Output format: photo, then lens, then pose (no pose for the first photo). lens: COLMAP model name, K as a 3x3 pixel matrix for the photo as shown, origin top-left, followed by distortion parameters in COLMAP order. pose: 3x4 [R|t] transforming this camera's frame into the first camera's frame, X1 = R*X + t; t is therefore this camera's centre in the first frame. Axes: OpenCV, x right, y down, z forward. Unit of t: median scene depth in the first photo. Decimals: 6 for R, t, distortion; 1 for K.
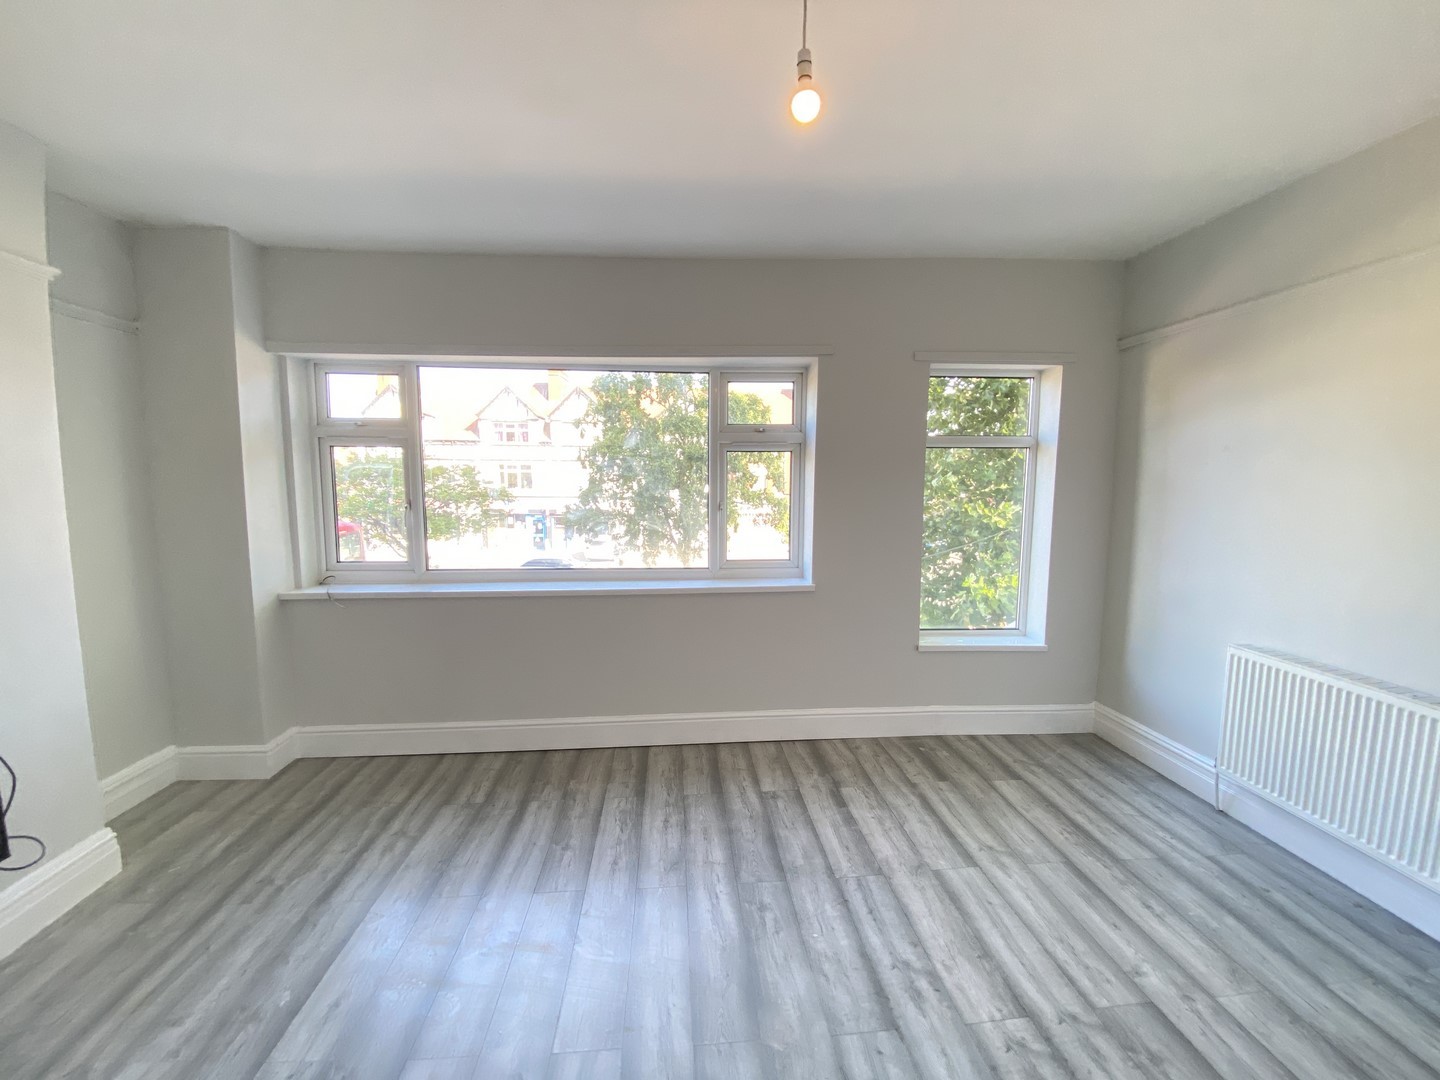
lens RADIAL K [[592.0, 0, 721.6], [0, 592.0, 537.4], [0, 0, 1]] dist [-0.000684, -0.001309]
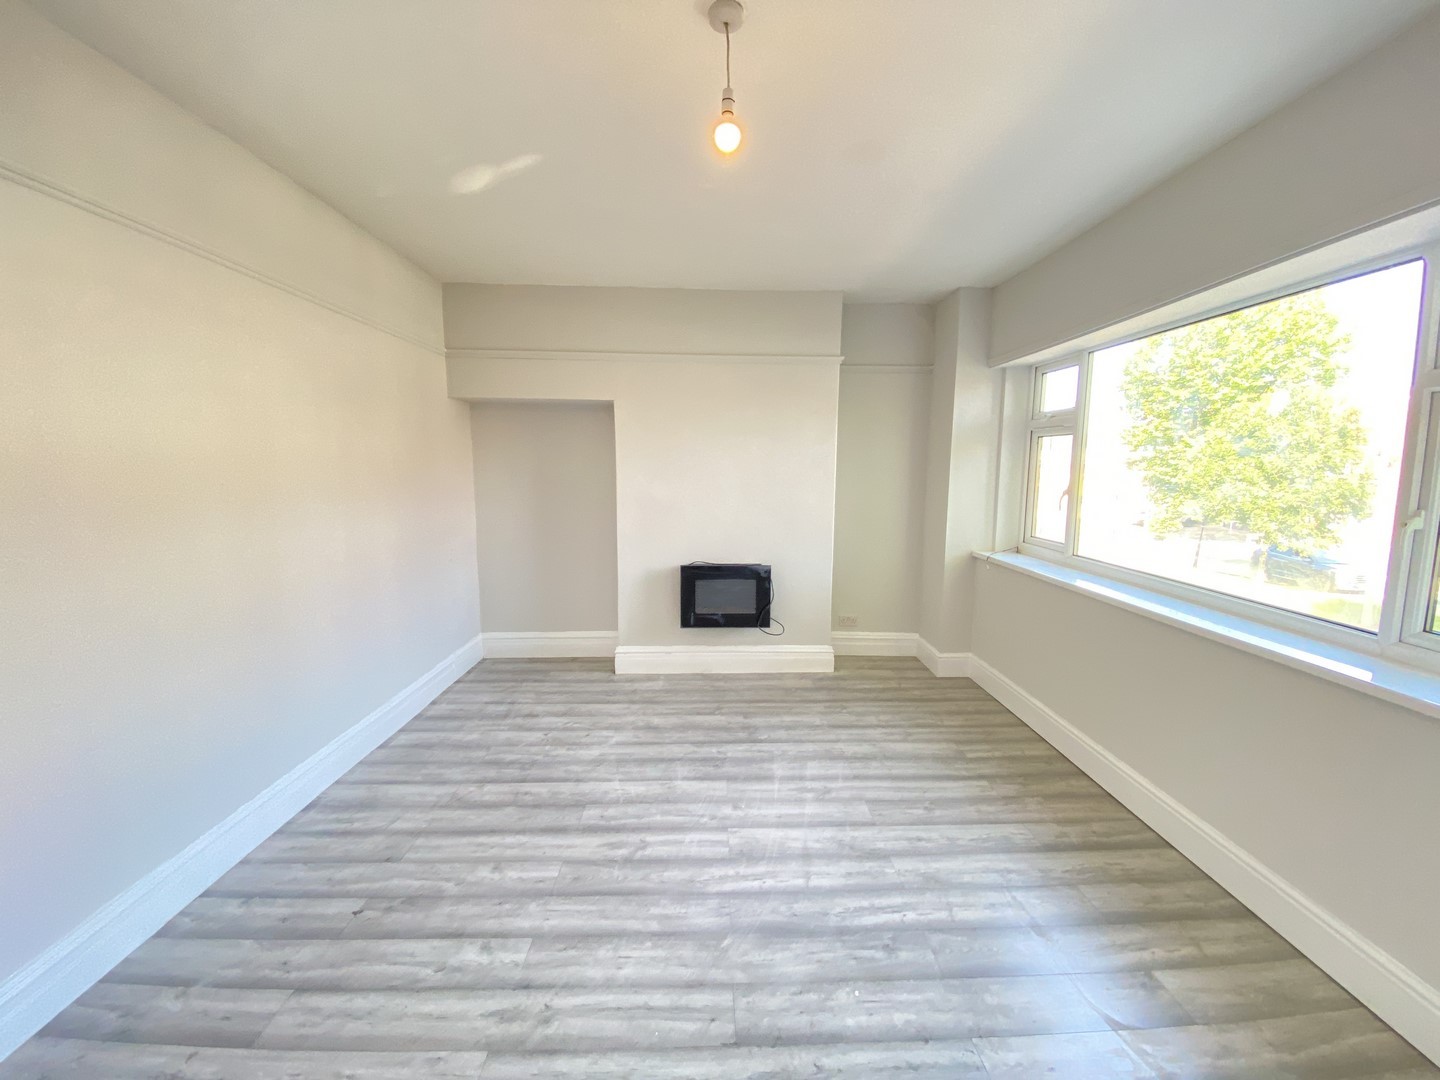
lens RADIAL K [[592.0, 0, 726.6], [0, 592.0, 544.2], [0, 0, 1]] dist [-0.000684, -0.001309]
pose [[-0.053919, 0.133016, -0.989646, 0.709131], [-0.101506, 0.985224, 0.137952, -0.057549], [0.993373, 0.107894, -0.039621, 0.585246]]
